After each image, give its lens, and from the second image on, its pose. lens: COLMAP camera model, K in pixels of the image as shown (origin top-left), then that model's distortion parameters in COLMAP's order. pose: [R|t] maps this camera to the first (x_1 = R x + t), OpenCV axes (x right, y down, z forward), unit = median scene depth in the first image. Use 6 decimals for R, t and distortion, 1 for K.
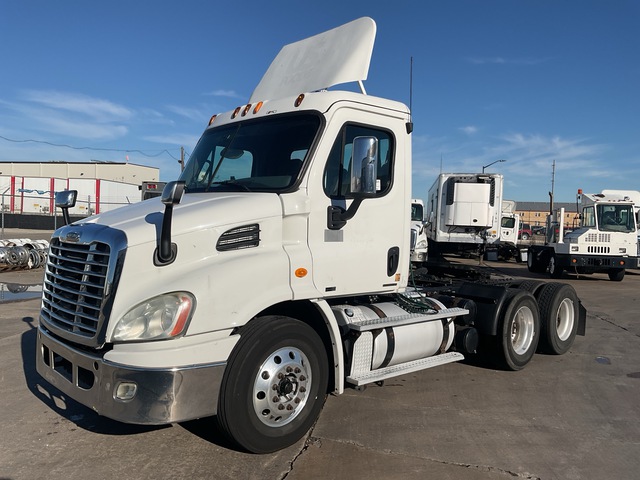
lens RADIAL K [[576.6, 0, 318.1], [0, 576.6, 242.7], [0, 0, 1]] dist [-0.005434, 0.020763]
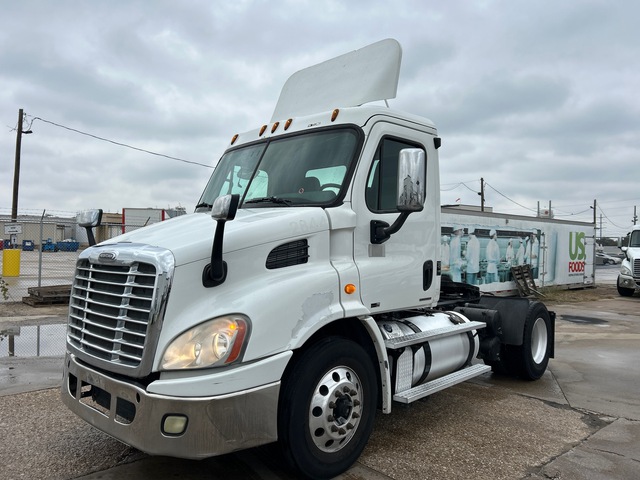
lens RADIAL K [[512.1, 0, 317.0], [0, 512.1, 239.6], [0, 0, 1]] dist [0.001390, -0.007053]
pose [[0.998058, -0.019300, 0.059233, -0.127165], [0.021552, 0.999059, -0.037632, -0.000079], [-0.058451, 0.038836, 0.997535, 0.139856]]
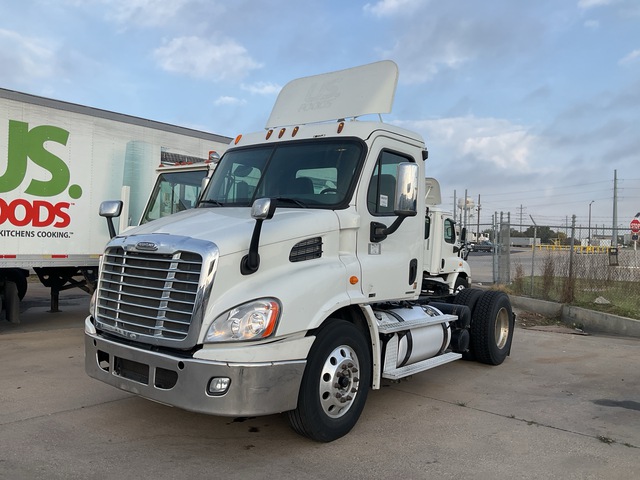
lens RADIAL K [[576.6, 0, 322.3], [0, 576.6, 237.5], [0, 0, 1]] dist [-0.005434, 0.020763]
pose [[0.984433, 0.019049, 0.174723, -0.276855], [-0.013983, 0.999447, -0.030176, 0.001762], [-0.175201, 0.027263, 0.984155, -0.099801]]
